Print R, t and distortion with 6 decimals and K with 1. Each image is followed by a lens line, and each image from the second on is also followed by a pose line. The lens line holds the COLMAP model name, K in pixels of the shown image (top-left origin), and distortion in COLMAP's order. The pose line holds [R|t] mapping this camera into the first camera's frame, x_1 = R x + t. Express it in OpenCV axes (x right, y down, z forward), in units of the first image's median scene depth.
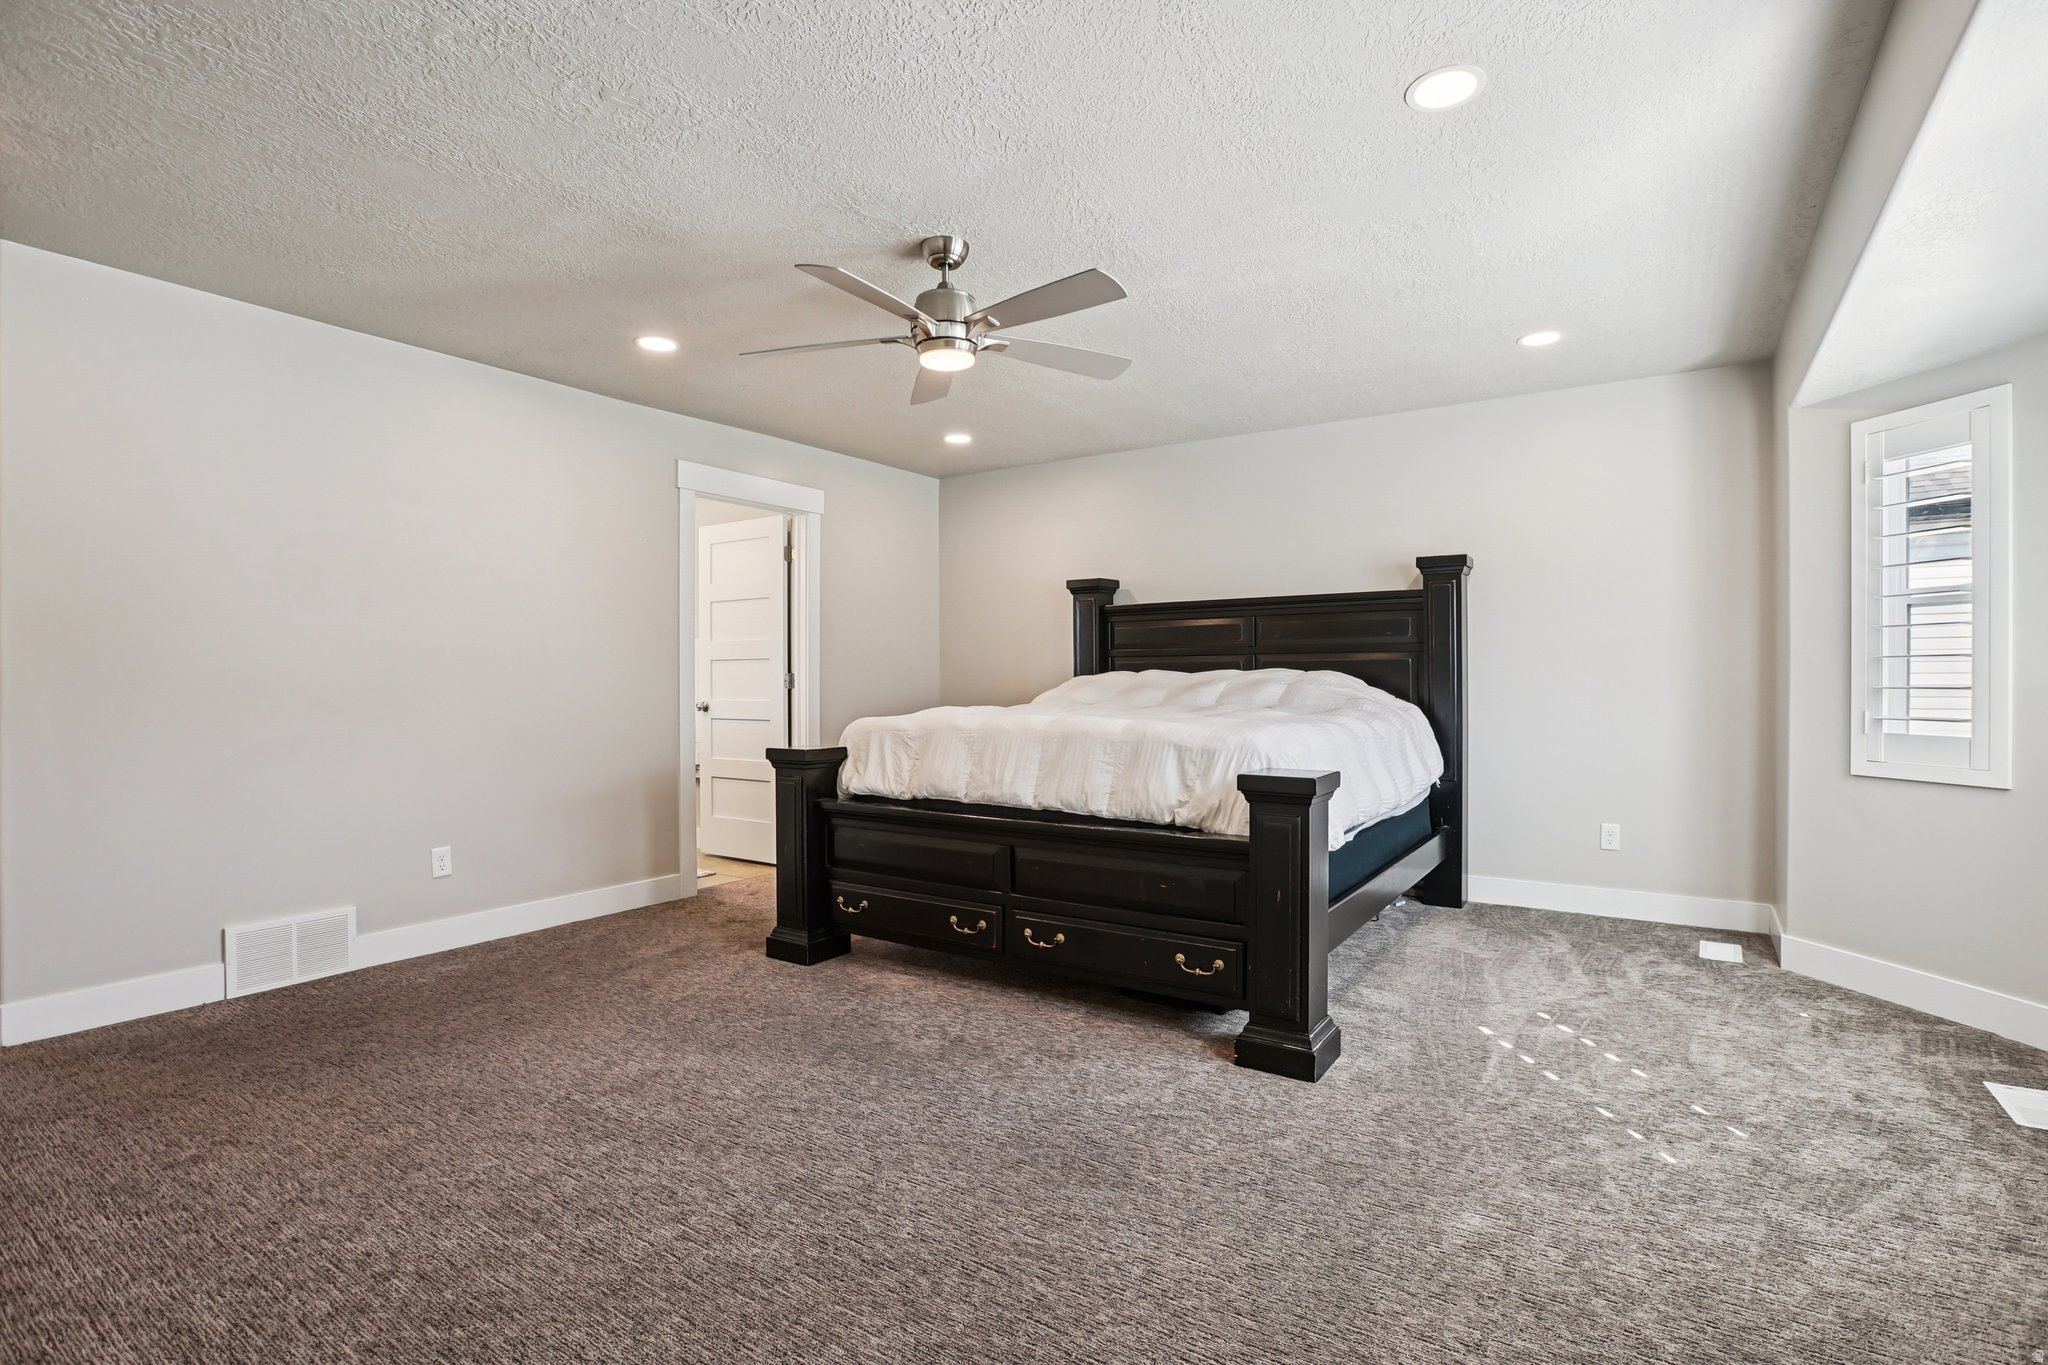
lens RADIAL K [[950.8, 0, 1046.6], [0, 950.8, 689.6], [0, 0, 1]] dist [-0.058575, 0.028141]
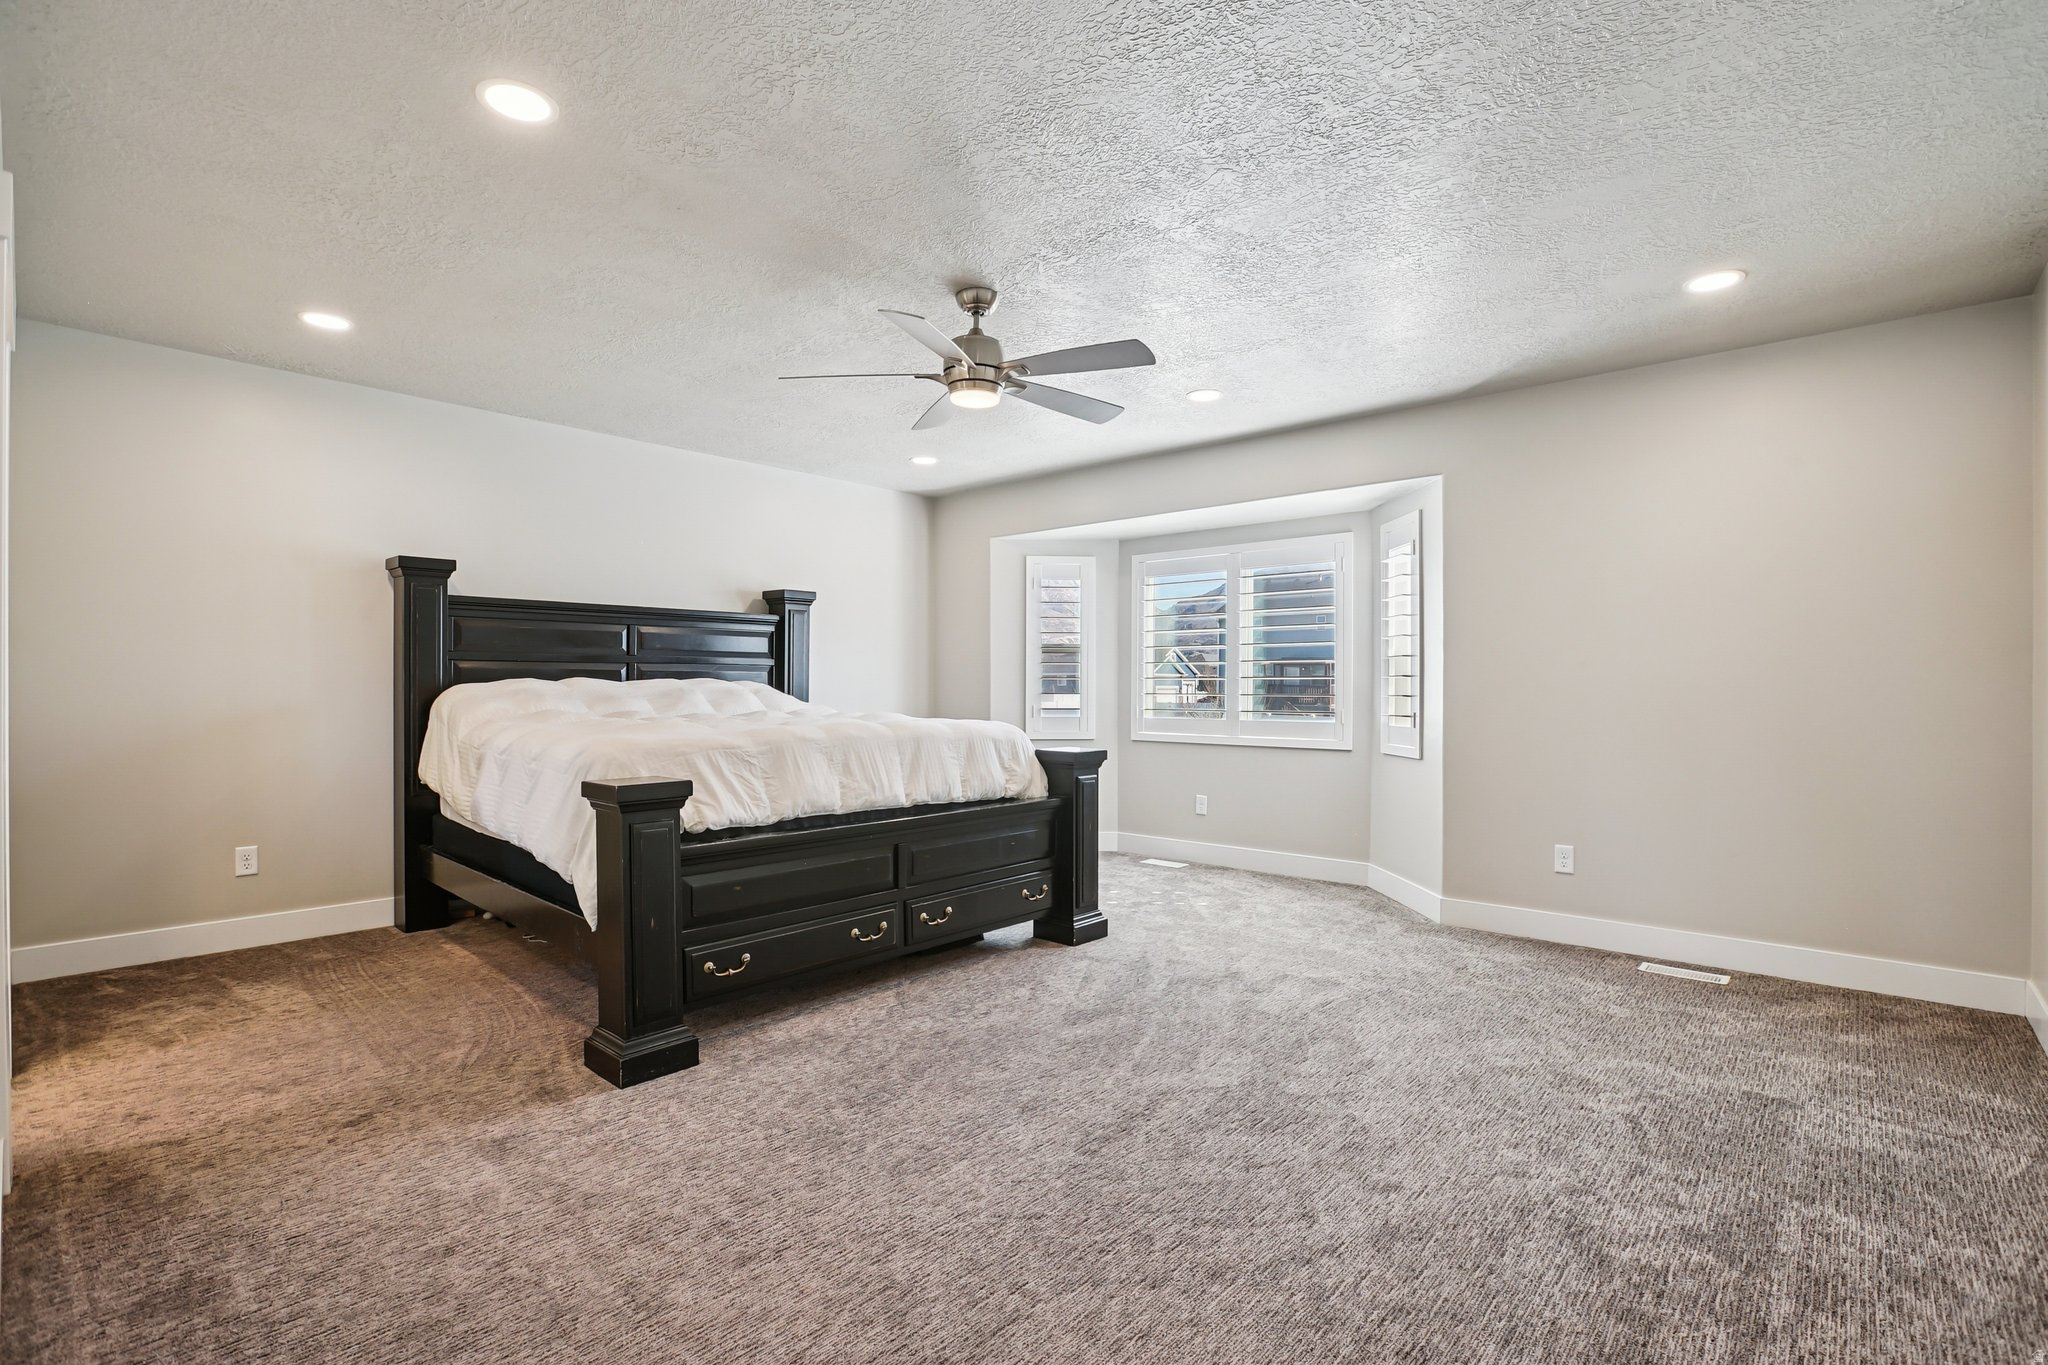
lens RADIAL K [[938.3, 0, 1033.3], [0, 938.3, 689.7], [0, 0, 1]] dist [-0.058315, 0.027578]
pose [[0.150687, 0.002831, 0.988578, -1.055374], [0.007497, 0.999964, -0.004006, -0.003918], [-0.988553, 0.008016, 0.150660, 0.687876]]
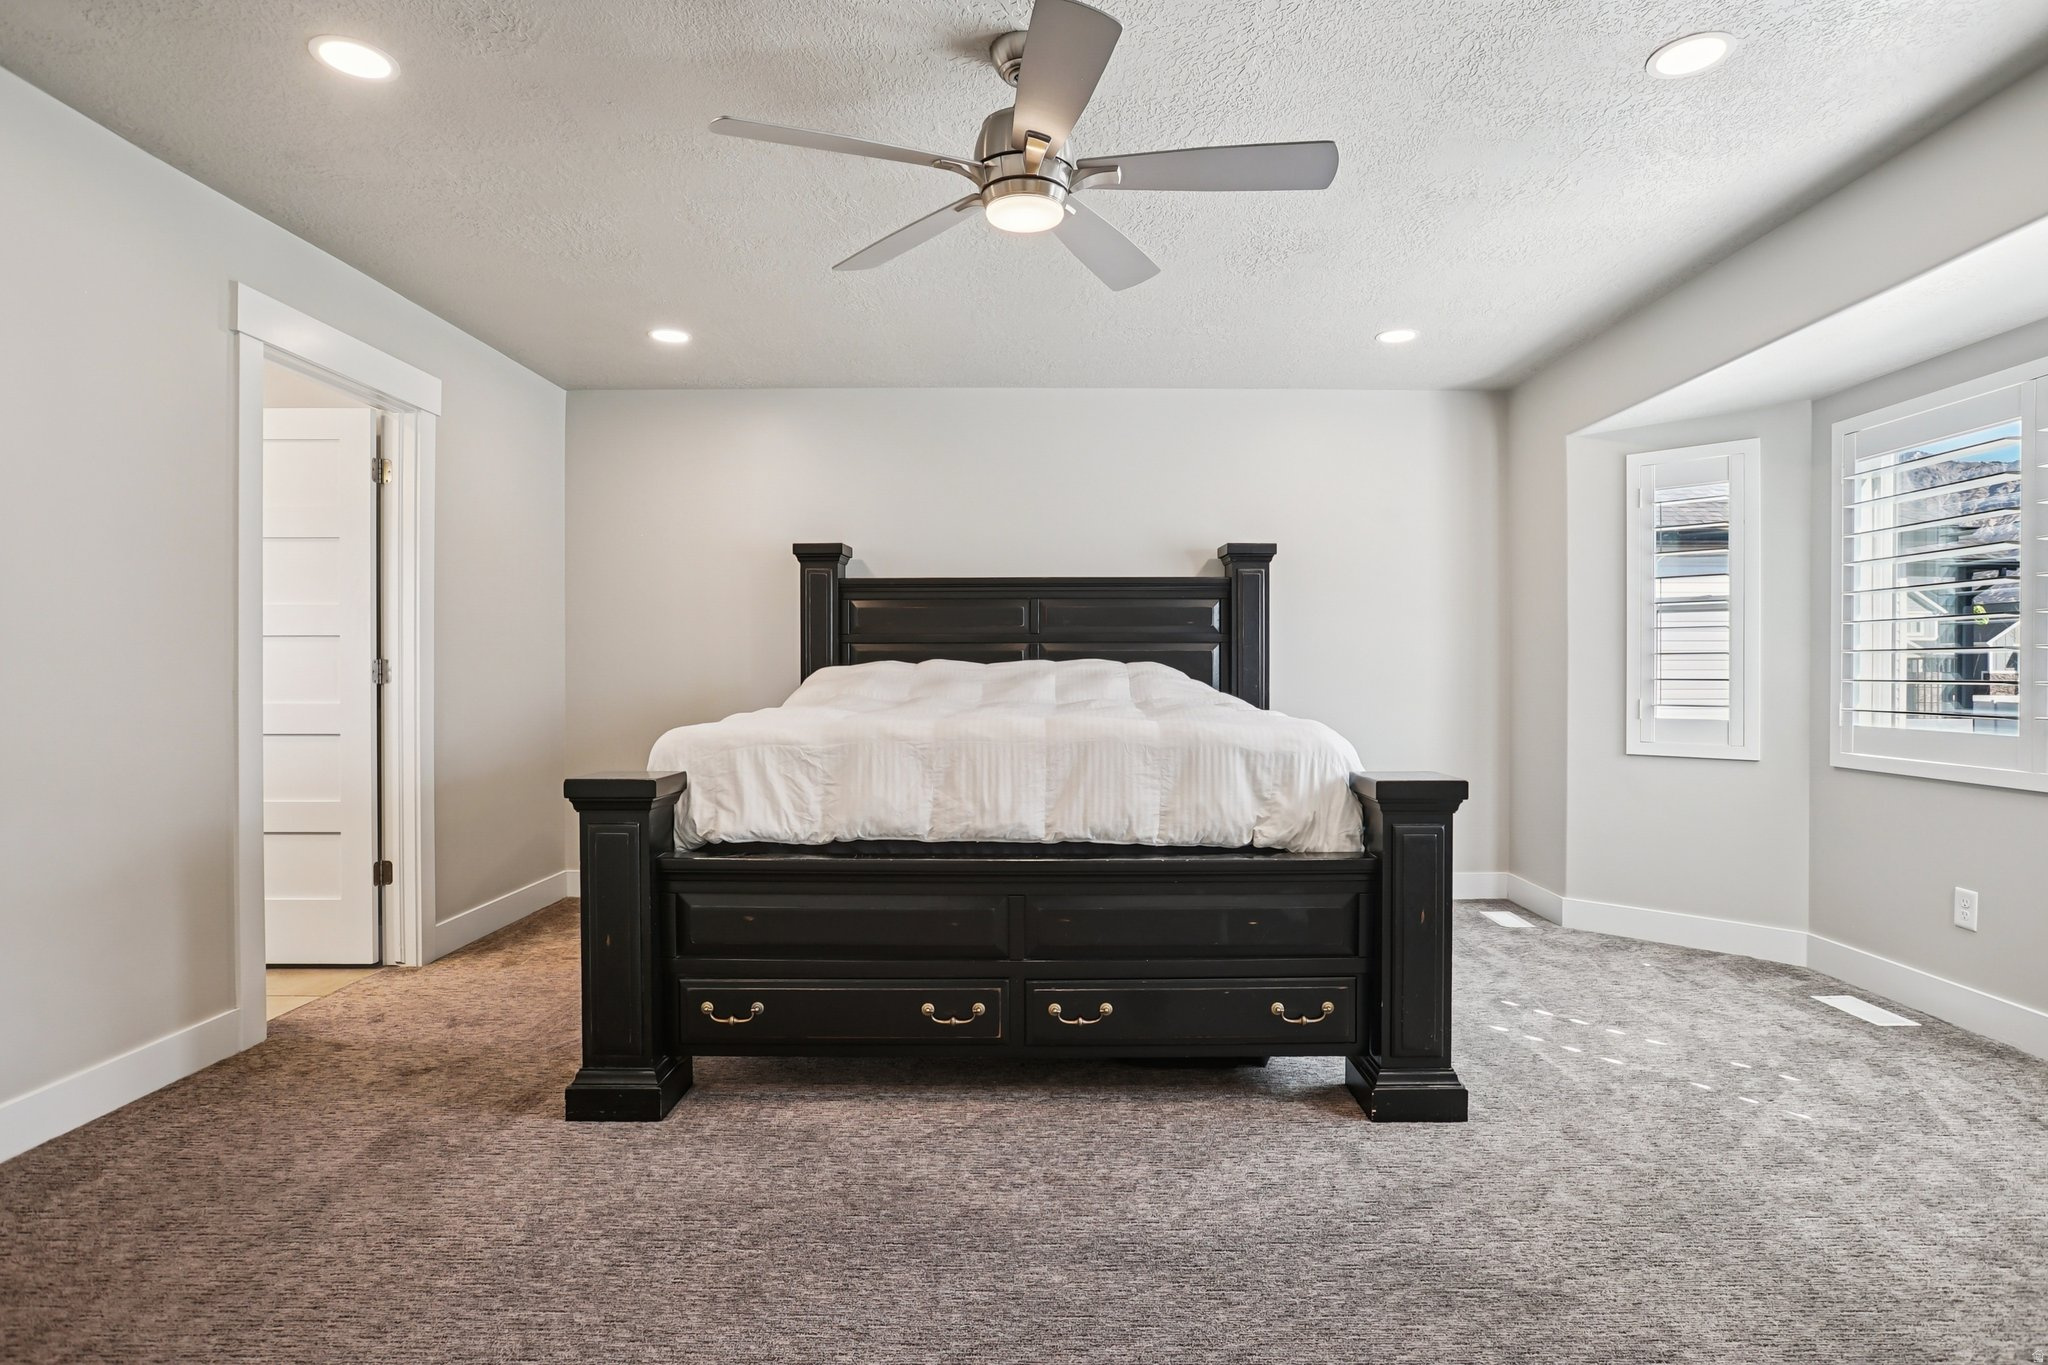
lens RADIAL K [[1042.4, 0, 1043.1], [0, 1042.4, 673.3], [0, 0, 1]] dist [-0.051284, 0.029872]
pose [[0.838381, 0.002497, 0.545078, -0.461286], [0.003022, 0.999953, -0.009228, -0.000125], [-0.545076, 0.009384, 0.838334, 0.309997]]
